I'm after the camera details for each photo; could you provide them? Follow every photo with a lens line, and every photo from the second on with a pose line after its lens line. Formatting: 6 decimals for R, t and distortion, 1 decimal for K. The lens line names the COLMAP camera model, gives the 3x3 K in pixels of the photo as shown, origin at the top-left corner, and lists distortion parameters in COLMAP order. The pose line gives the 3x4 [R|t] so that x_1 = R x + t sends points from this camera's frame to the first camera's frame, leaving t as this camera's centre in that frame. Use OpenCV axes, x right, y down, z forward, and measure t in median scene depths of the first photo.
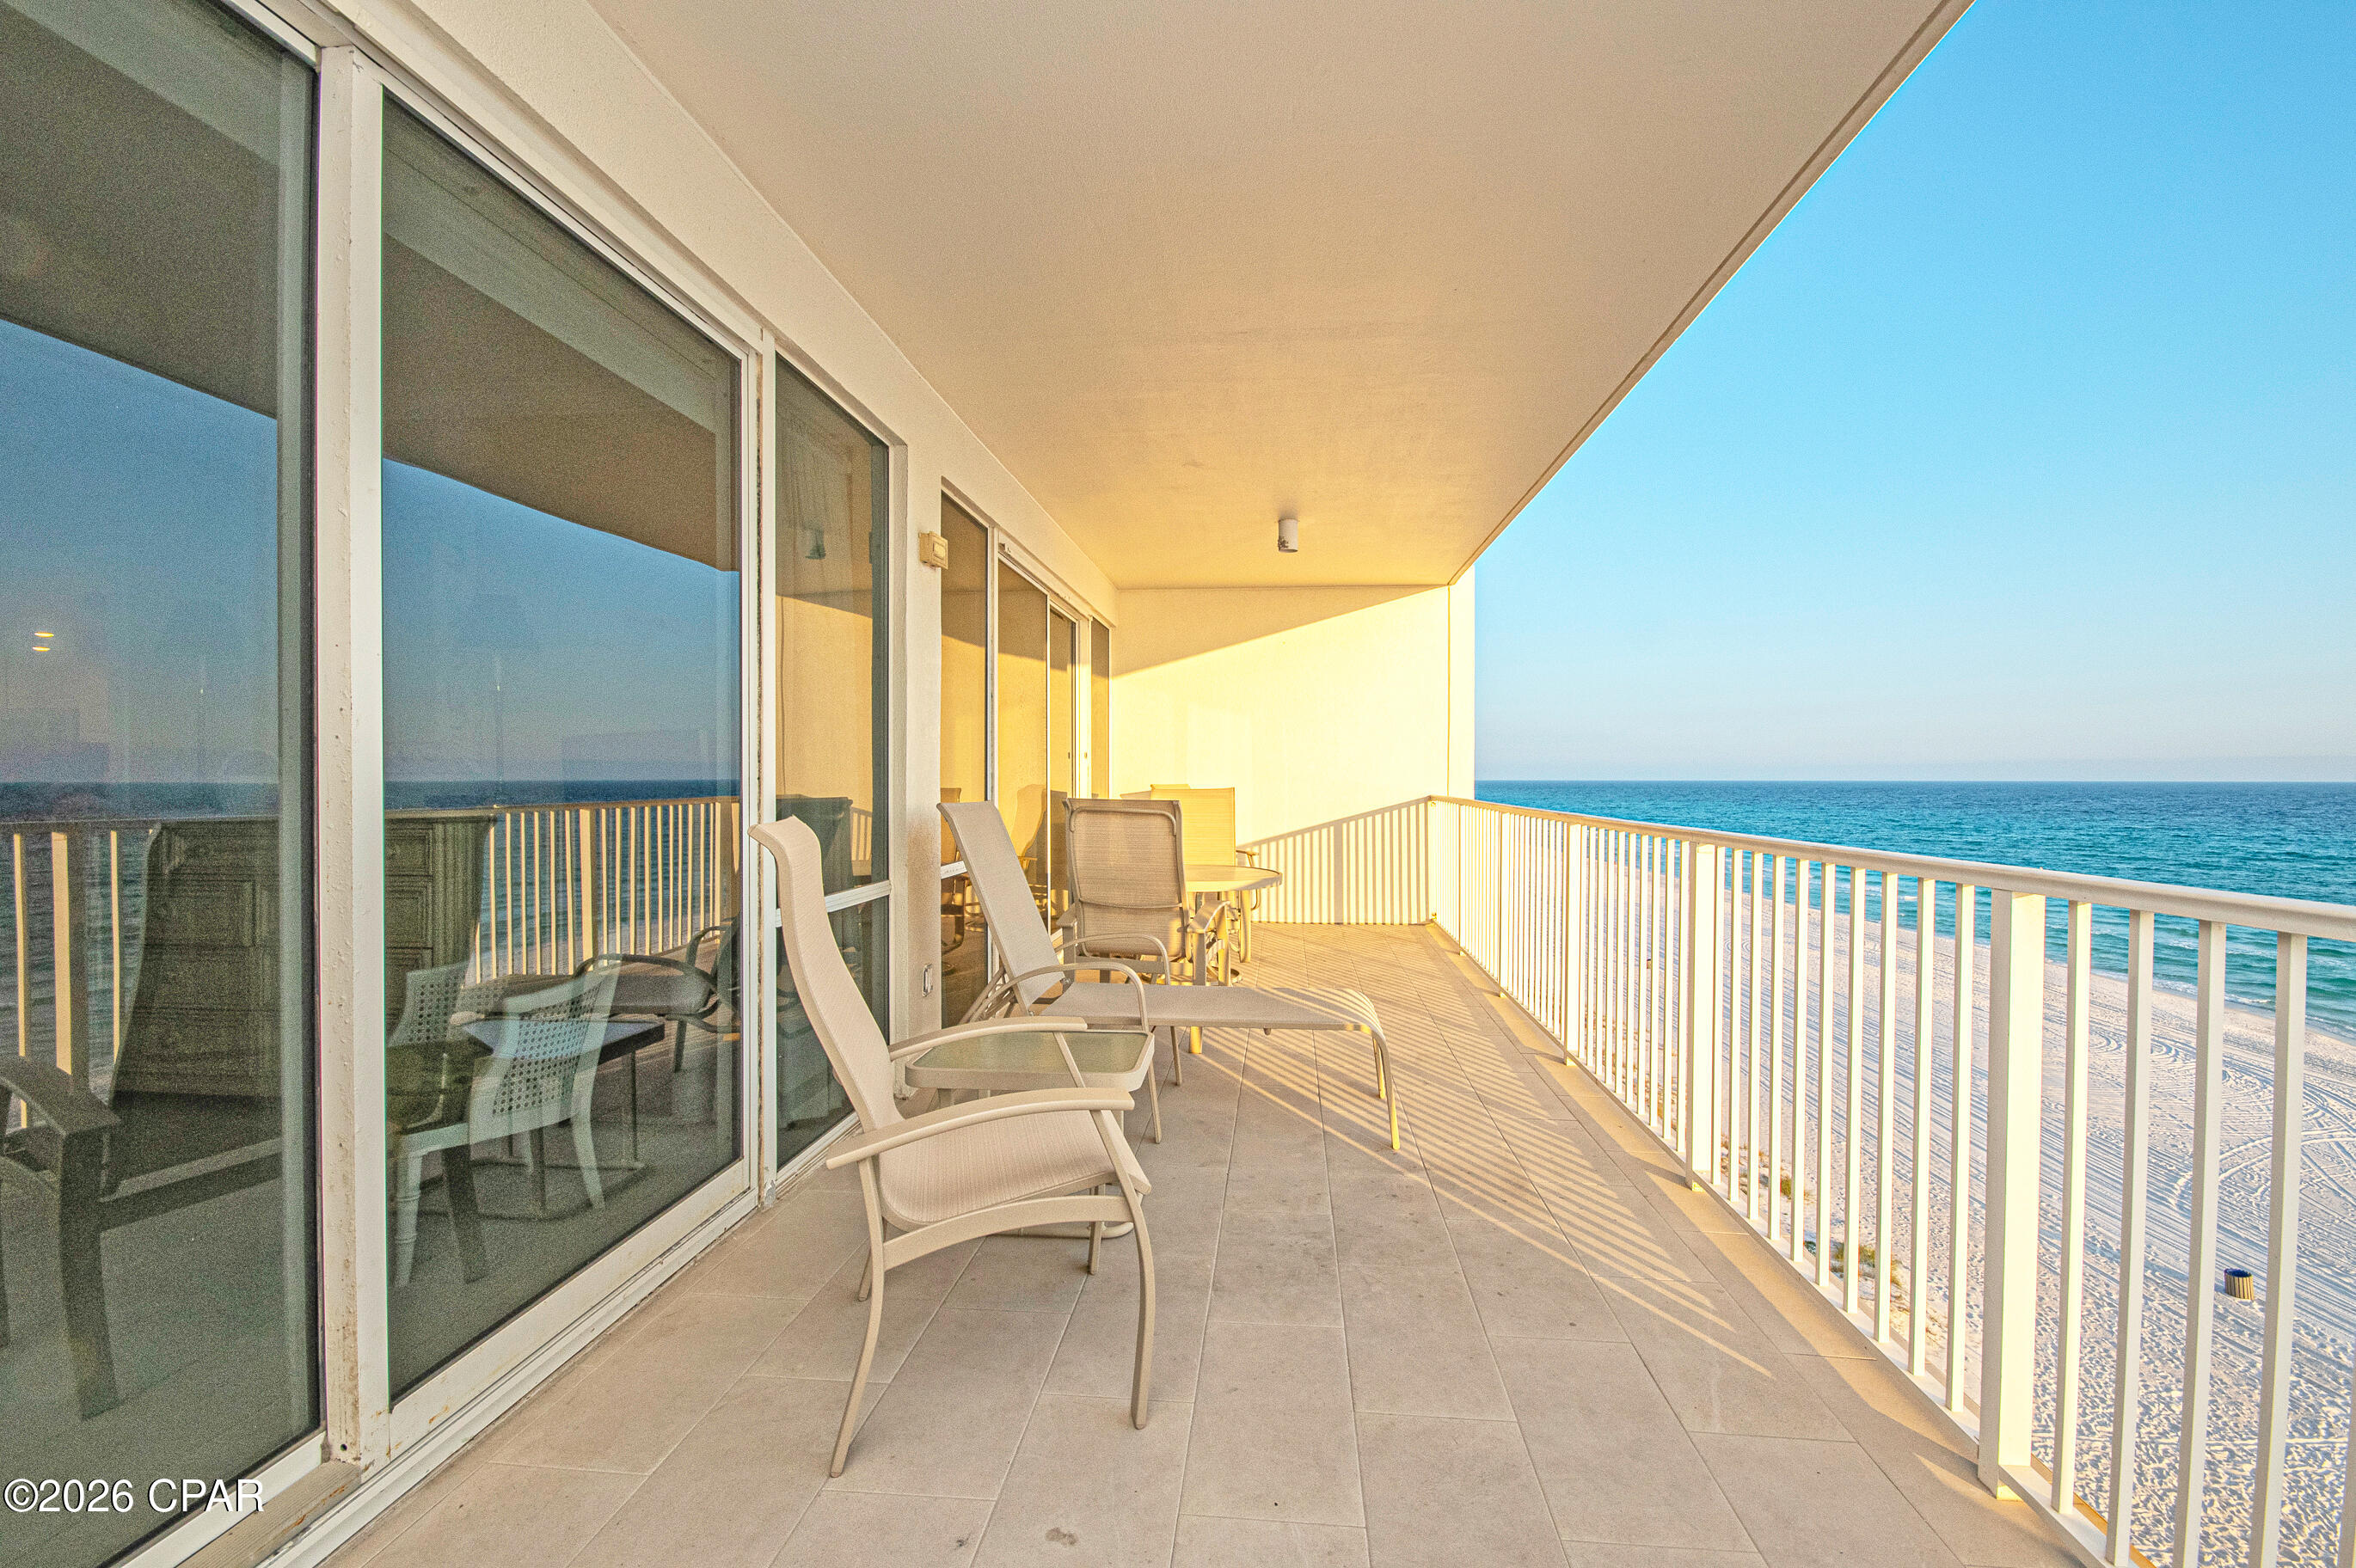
lens RADIAL K [[1042.1, 0, 1195.1], [0, 1042.1, 784.3], [0, 0, 1]] dist [0.014290, -0.012987]
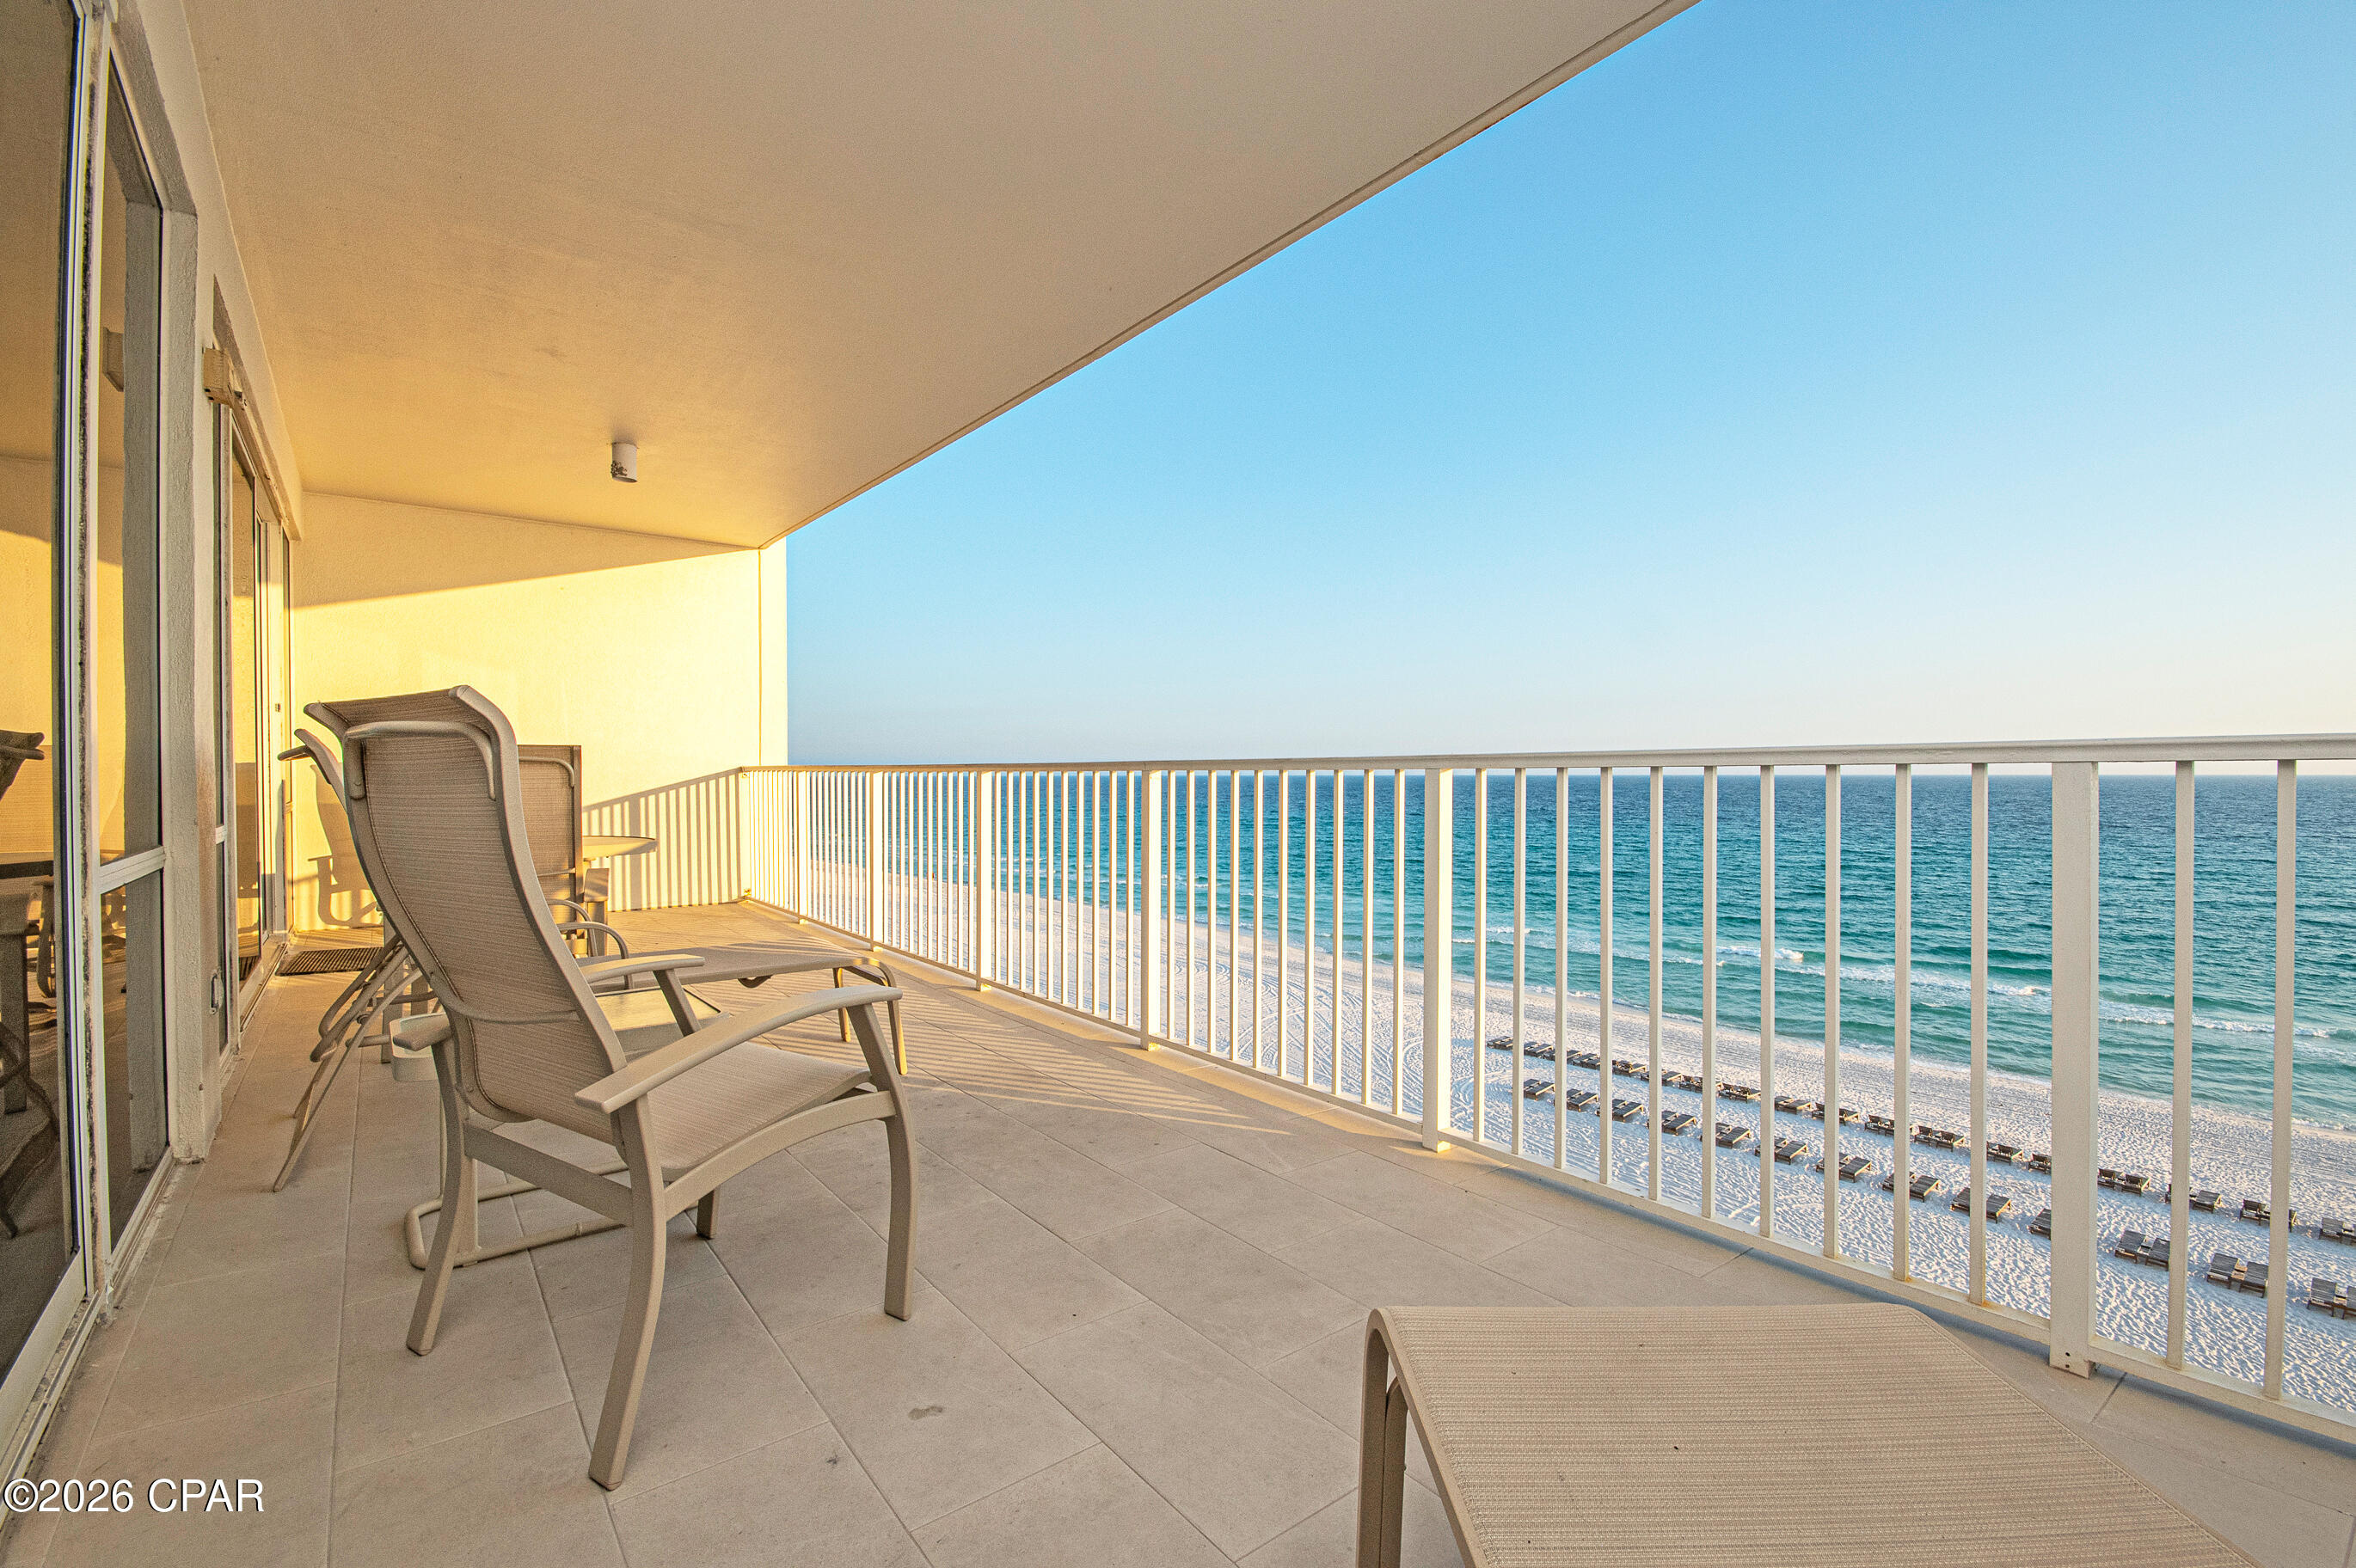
lens RADIAL K [[1042.1, 0, 1195.1], [0, 1042.1, 784.3], [0, 0, 1]] dist [0.014290, -0.012987]
pose [[0.726951, -0.007283, 0.686651, -0.169518], [0.005936, 0.999973, 0.004321, 0.032844], [-0.686664, 0.000935, 0.726975, 0.027586]]
